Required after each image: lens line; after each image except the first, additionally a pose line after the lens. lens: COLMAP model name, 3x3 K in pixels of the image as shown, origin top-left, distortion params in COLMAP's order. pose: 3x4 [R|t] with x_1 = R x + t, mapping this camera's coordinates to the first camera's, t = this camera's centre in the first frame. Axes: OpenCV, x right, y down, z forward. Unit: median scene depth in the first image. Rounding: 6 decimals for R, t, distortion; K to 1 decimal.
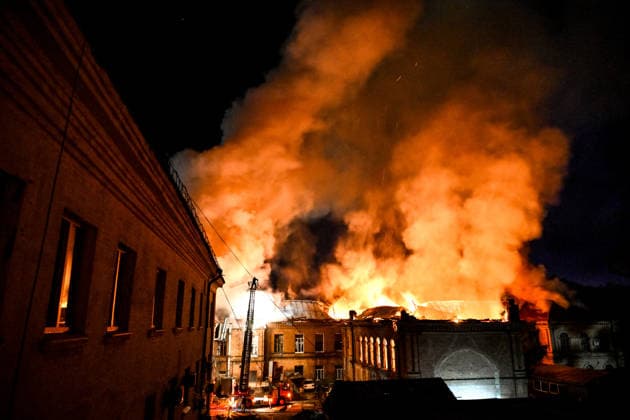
lens RADIAL K [[415.0, 0, 315.0], [0, 415.0, 210.0], [0, 0, 1]] dist [-0.001344, -0.000707]
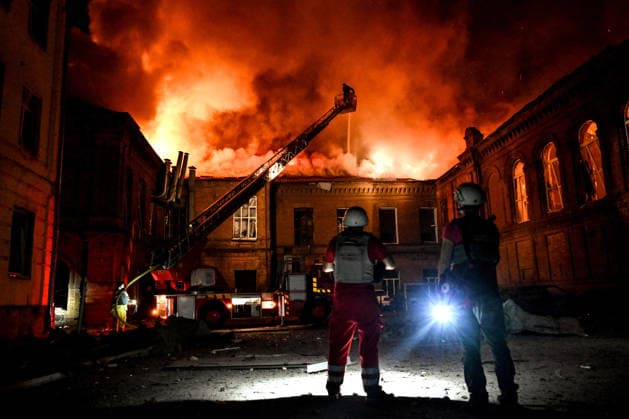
lens RADIAL K [[445.4, 0, 311.9], [0, 445.4, 218.4], [0, 0, 1]] dist [0.003586, 0.001260]
pose [[0.997517, -0.031925, -0.062772, -0.045952], [0.037253, 0.995630, 0.085634, 0.272565], [0.059764, -0.087760, 0.994347, 0.499405]]
